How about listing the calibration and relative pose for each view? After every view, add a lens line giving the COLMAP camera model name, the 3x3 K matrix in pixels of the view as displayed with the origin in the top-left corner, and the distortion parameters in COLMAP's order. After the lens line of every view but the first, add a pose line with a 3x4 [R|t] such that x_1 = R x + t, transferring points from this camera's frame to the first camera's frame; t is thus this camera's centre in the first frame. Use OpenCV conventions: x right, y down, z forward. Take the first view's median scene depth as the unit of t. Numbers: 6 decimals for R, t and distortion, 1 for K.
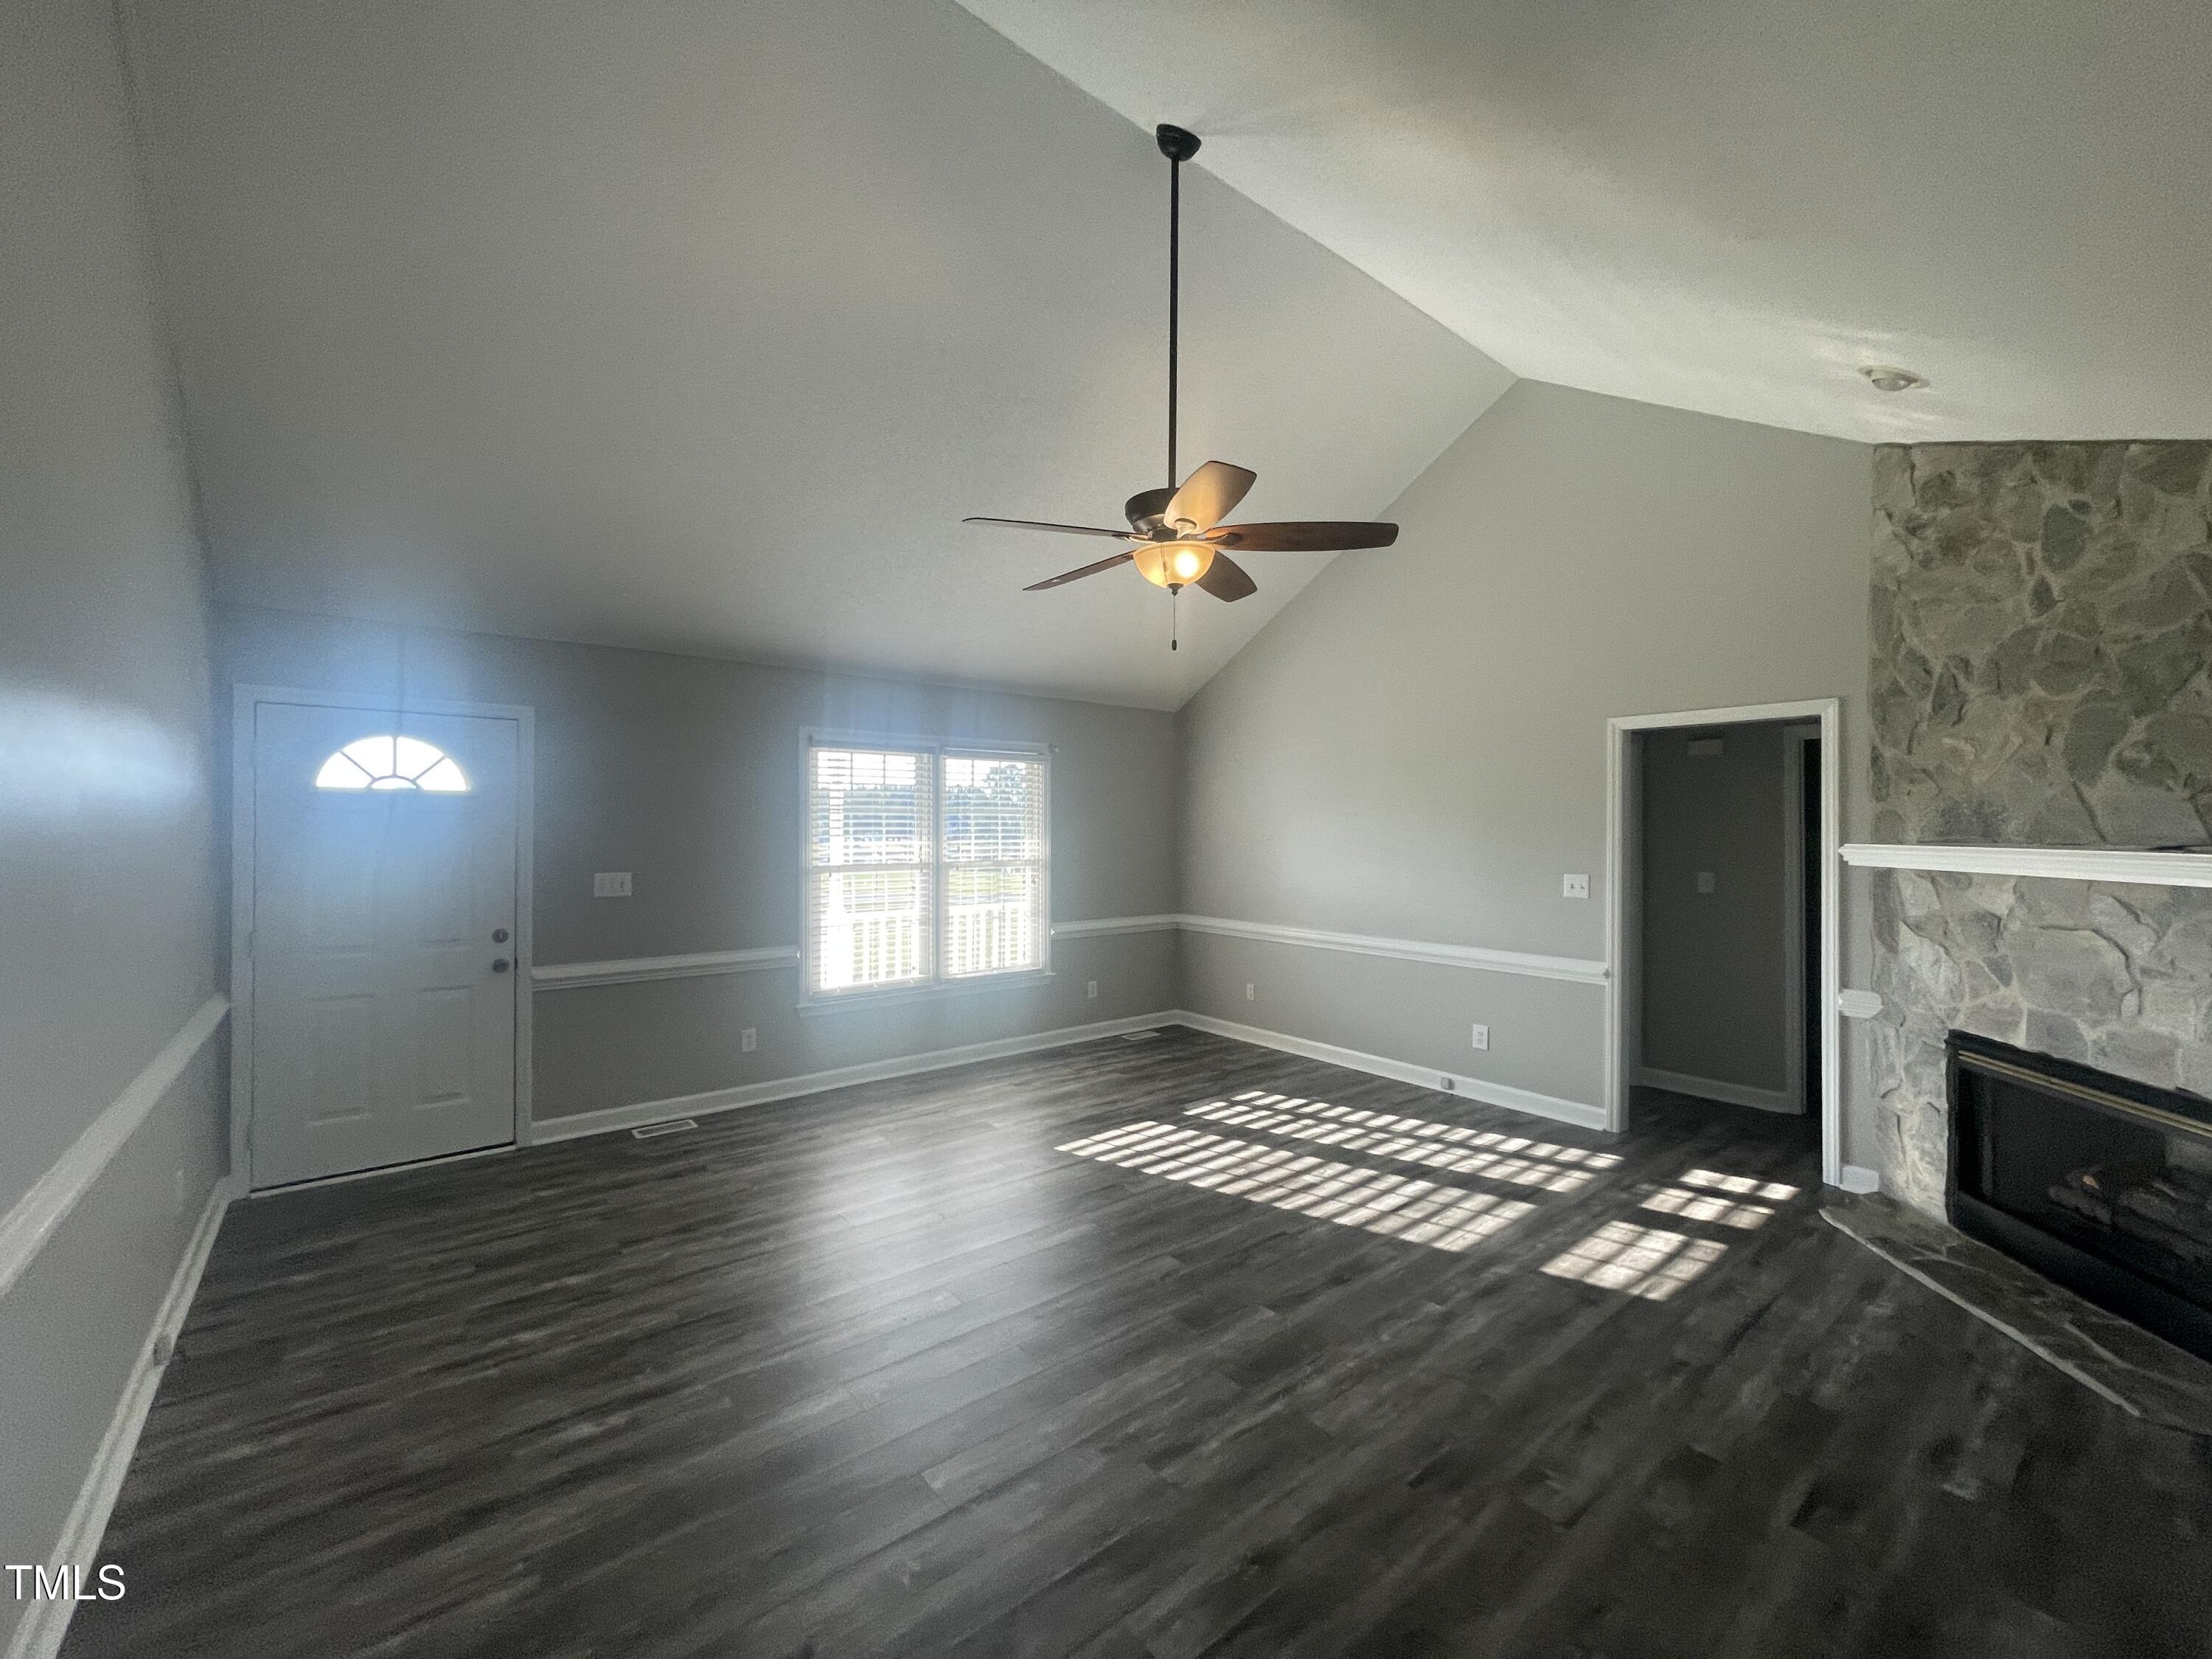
lens RADIAL K [[896.0, 0, 1111.0], [0, 896.0, 825.8], [0, 0, 1]] dist [-0.004596, 0.002269]
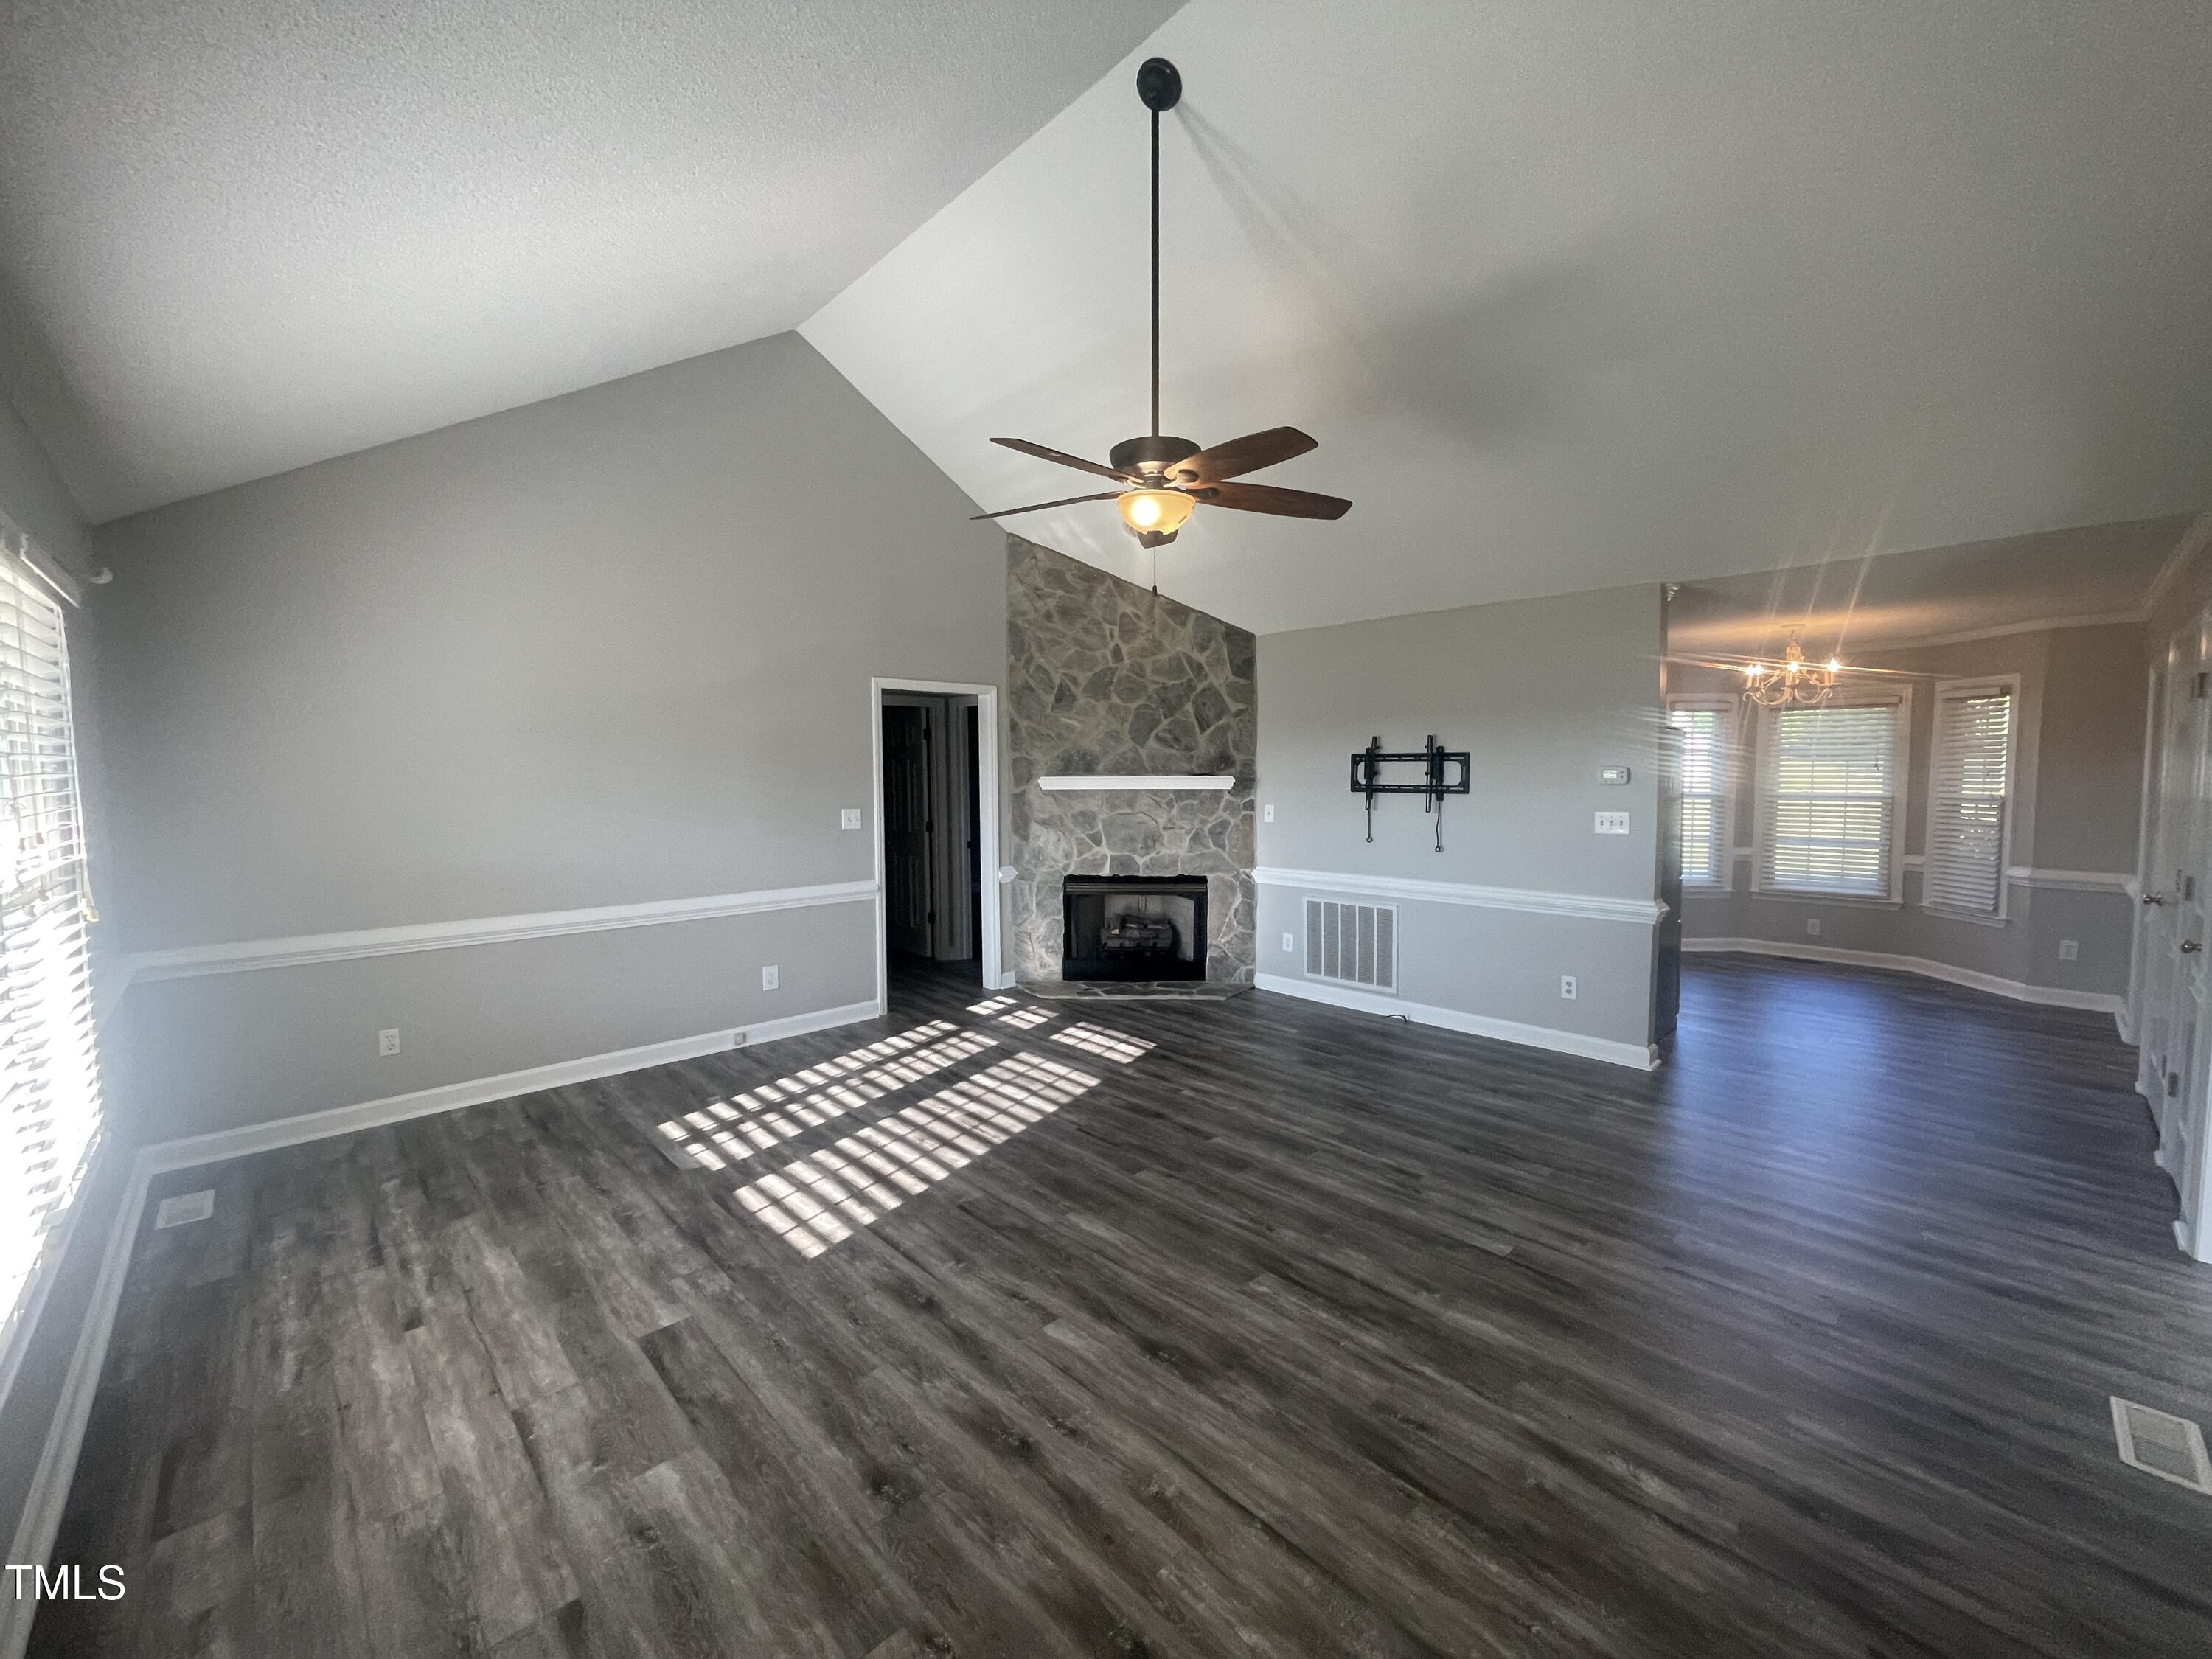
lens RADIAL K [[896.0, 0, 1099.5], [0, 896.0, 818.1], [0, 0, 1]] dist [-0.004596, 0.002269]
pose [[-0.076930, -0.056390, 0.995441, -0.901081], [0.003818, 0.998375, 0.056852, 0.002576], [-0.997029, 0.008174, -0.076590, 1.058057]]
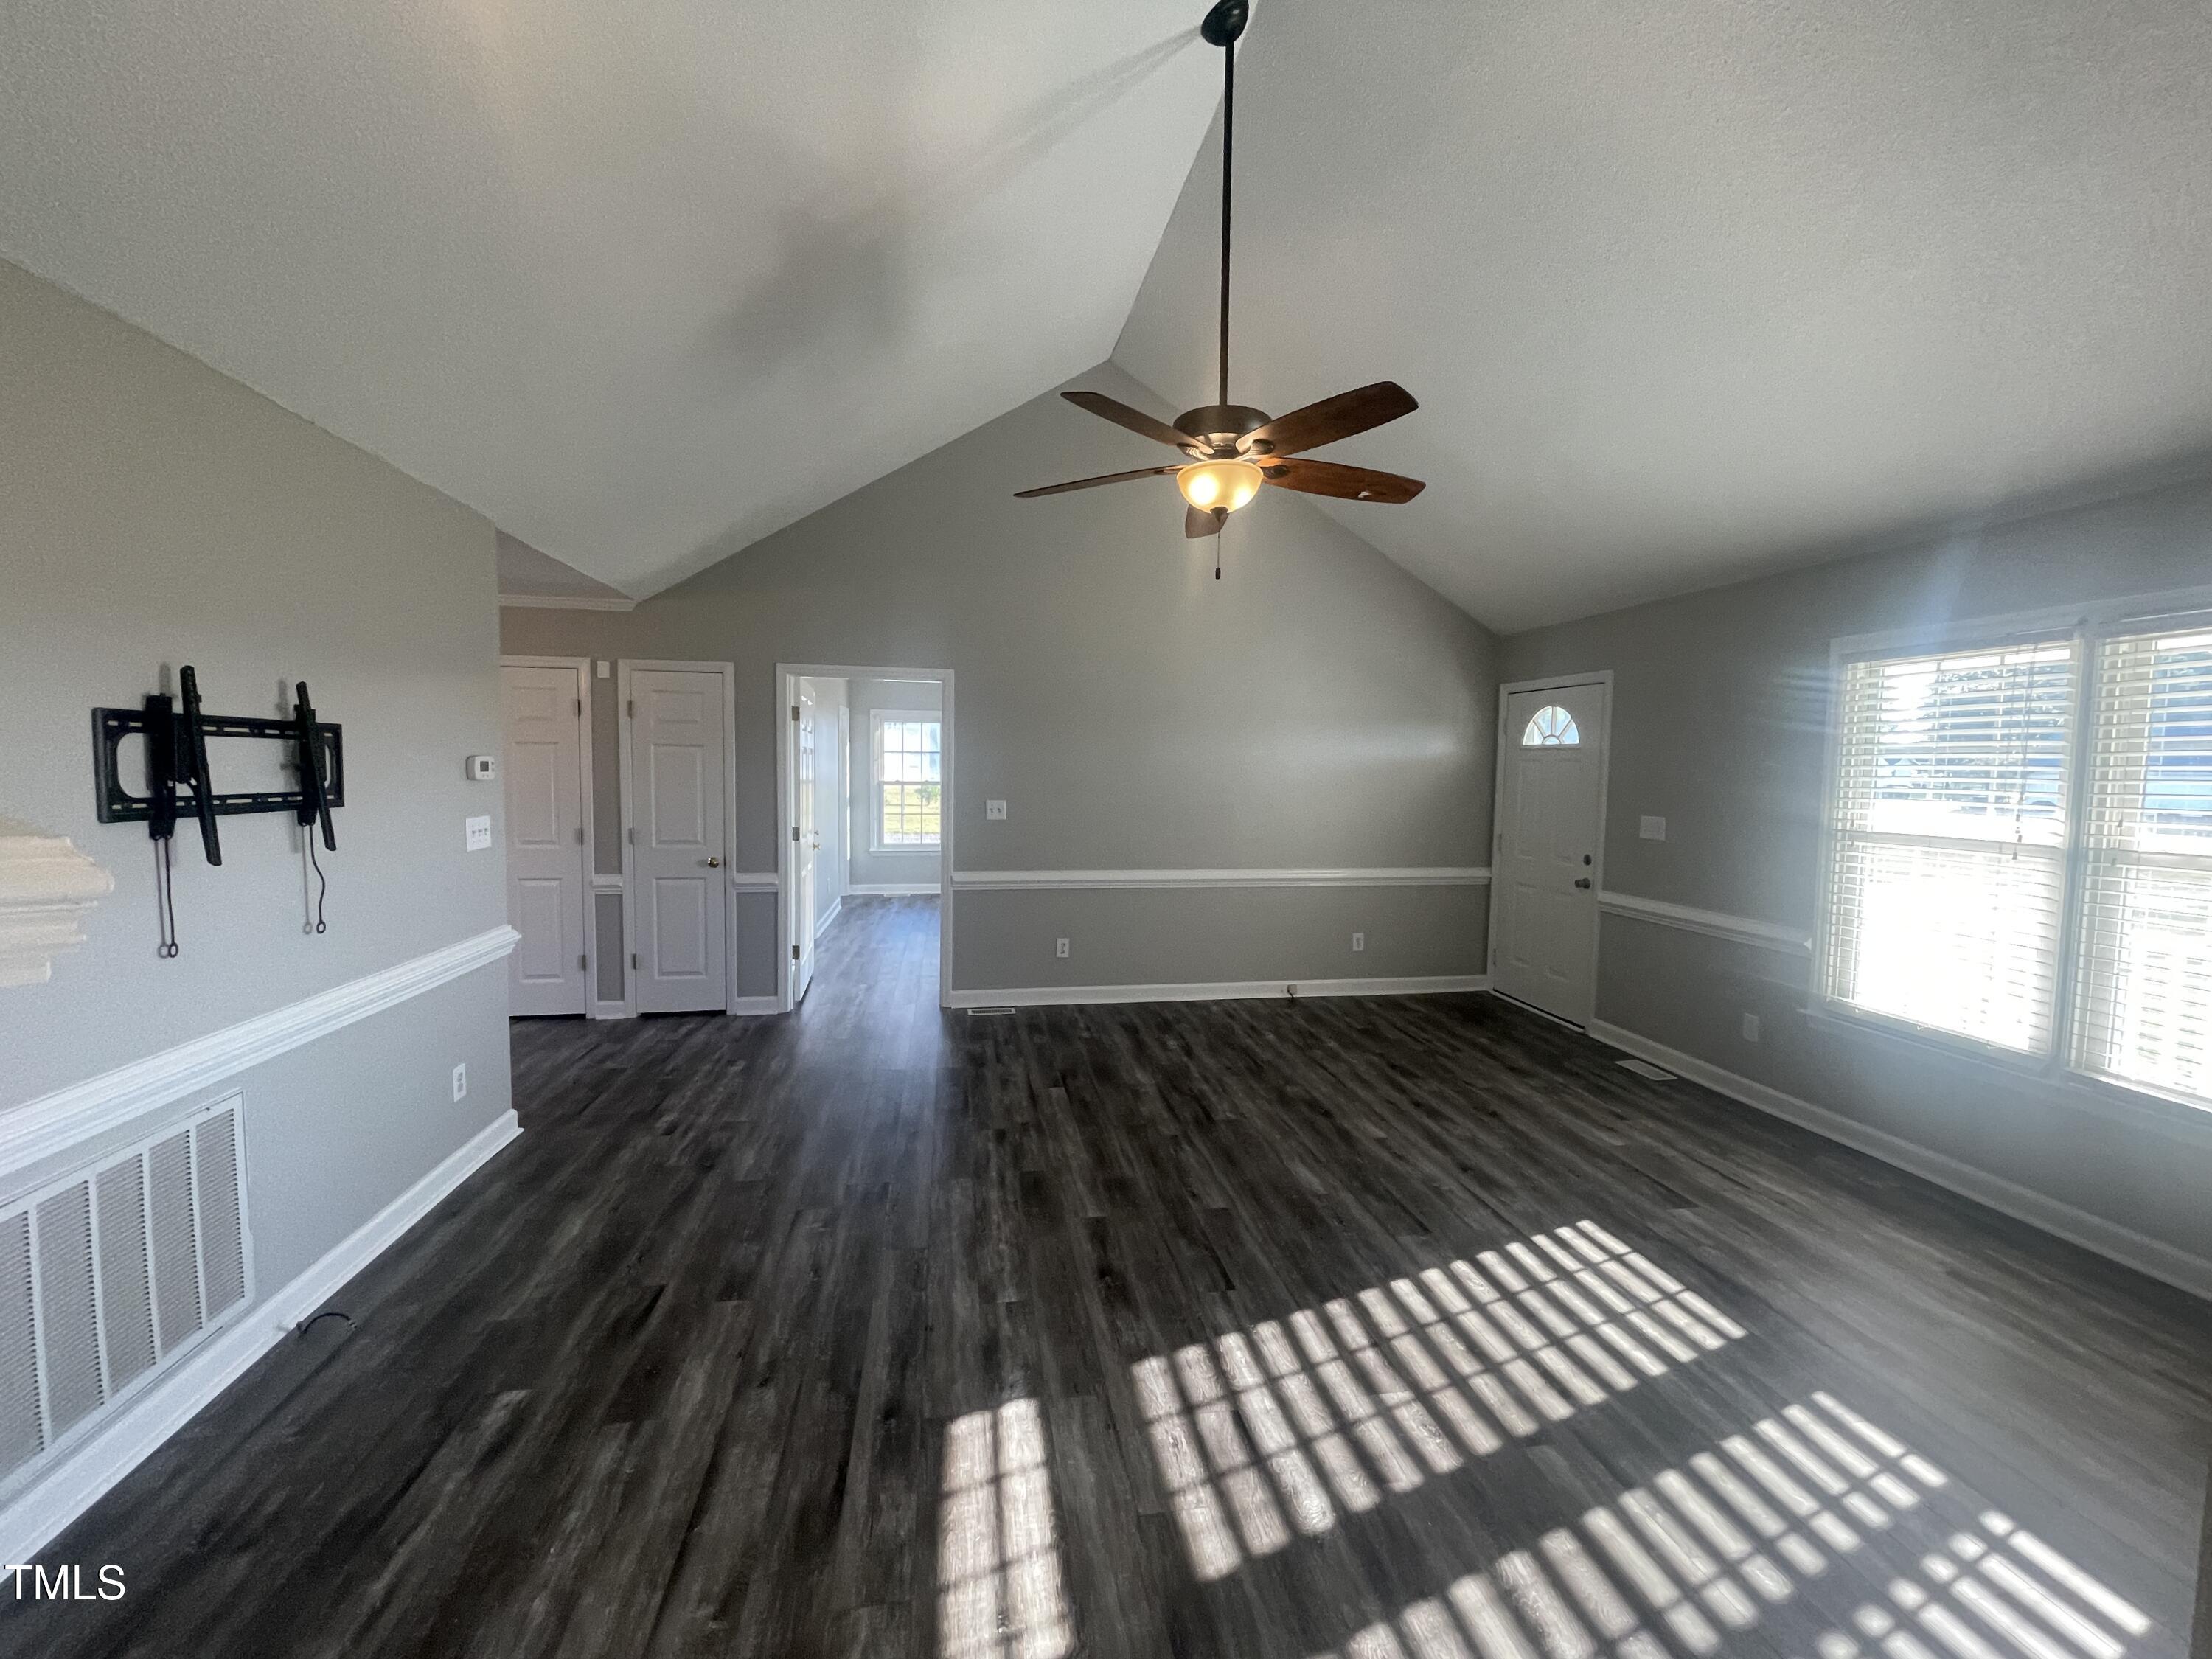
lens RADIAL K [[899.4, 0, 1113.4], [0, 899.4, 852.6], [0, 0, 1]] dist [-0.000721, 0.000164]
pose [[-0.487015, 0.074733, -0.870190, 0.900521], [-0.015214, 0.995455, 0.094006, 0.006820], [0.873261, 0.059022, -0.483665, 1.272027]]
